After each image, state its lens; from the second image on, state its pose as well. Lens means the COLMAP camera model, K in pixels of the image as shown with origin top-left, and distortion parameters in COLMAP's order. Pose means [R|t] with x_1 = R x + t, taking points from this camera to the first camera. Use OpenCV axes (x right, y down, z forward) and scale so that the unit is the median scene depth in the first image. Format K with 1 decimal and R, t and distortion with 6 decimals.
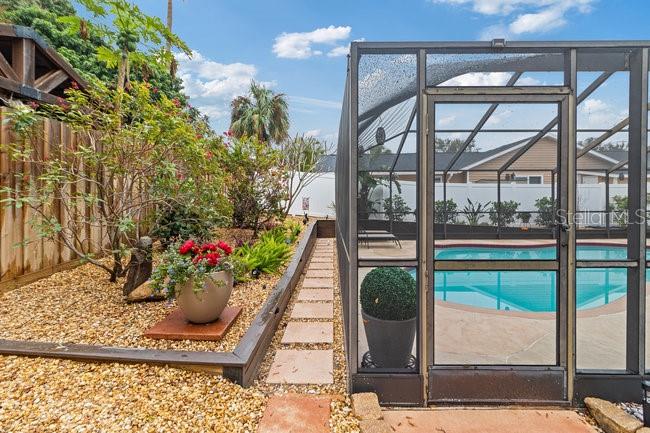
lens RADIAL K [[303.9, 0, 328.9], [0, 303.9, 213.7], [0, 0, 1]] dist [0.008321, -0.000828]
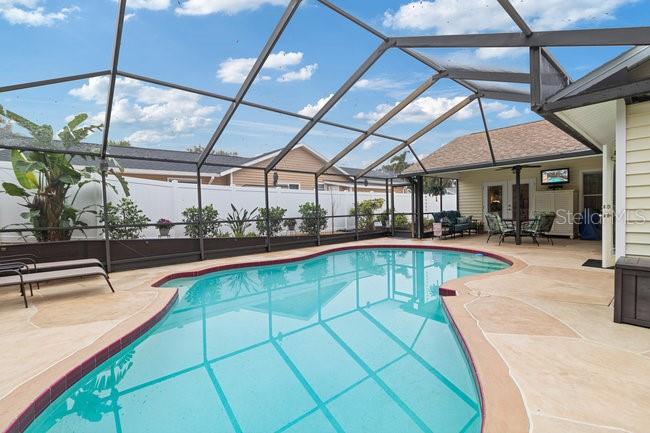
lens RADIAL K [[303.9, 0, 328.3], [0, 303.9, 213.9], [0, 0, 1]] dist [0.008321, -0.000828]
pose [[0.746397, -0.021400, 0.665156, 0.114743], [0.041956, 0.999008, -0.014939, -0.001550], [-0.664177, 0.039058, 0.746555, 0.236673]]
